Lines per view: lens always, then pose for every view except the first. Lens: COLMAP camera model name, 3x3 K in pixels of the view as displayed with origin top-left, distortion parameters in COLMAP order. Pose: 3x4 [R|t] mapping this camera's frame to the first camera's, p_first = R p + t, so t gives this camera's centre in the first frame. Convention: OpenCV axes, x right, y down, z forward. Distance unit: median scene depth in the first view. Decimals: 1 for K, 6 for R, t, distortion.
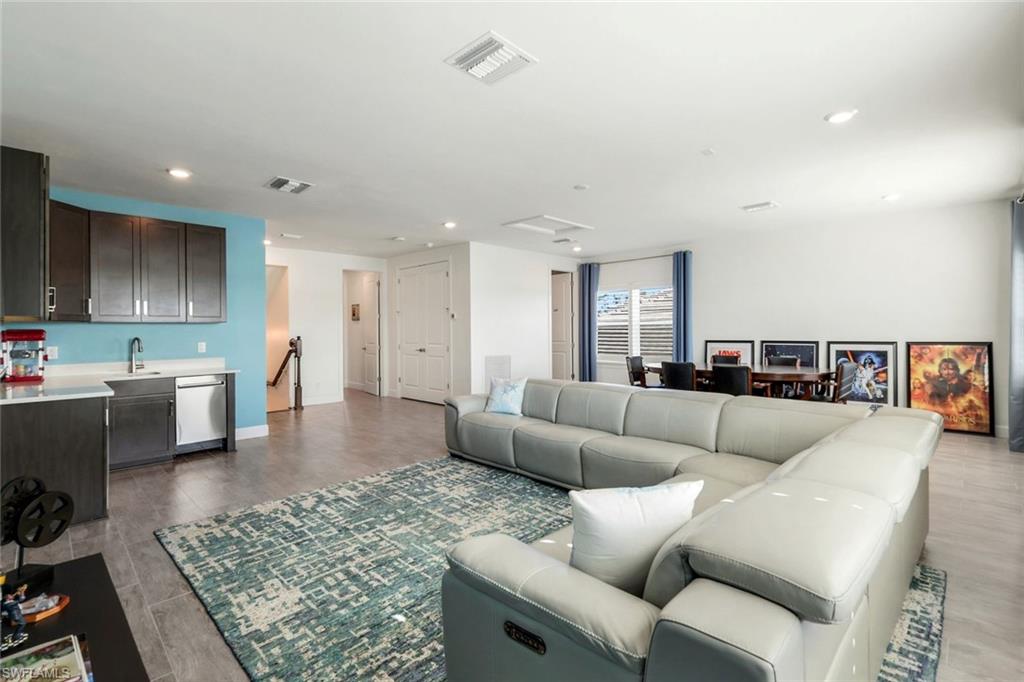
lens RADIAL K [[455.0, 0, 511.0], [0, 455.0, 333.7], [0, 0, 1]] dist [0.000832, -0.000675]
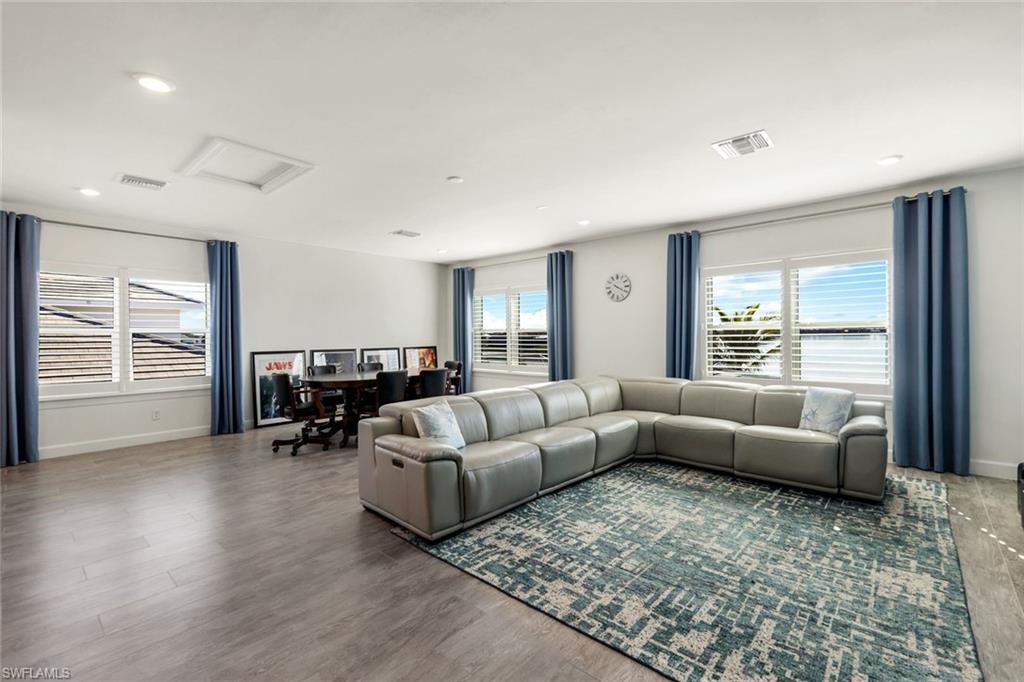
lens RADIAL K [[455.0, 0, 510.1], [0, 455.0, 338.8], [0, 0, 1]] dist [0.000832, -0.000675]
pose [[-0.035057, 0.002693, 0.999382, -1.064899], [0.018452, 0.999828, -0.002047, 0.001179], [-0.999215, 0.018368, -0.035101, 1.328910]]
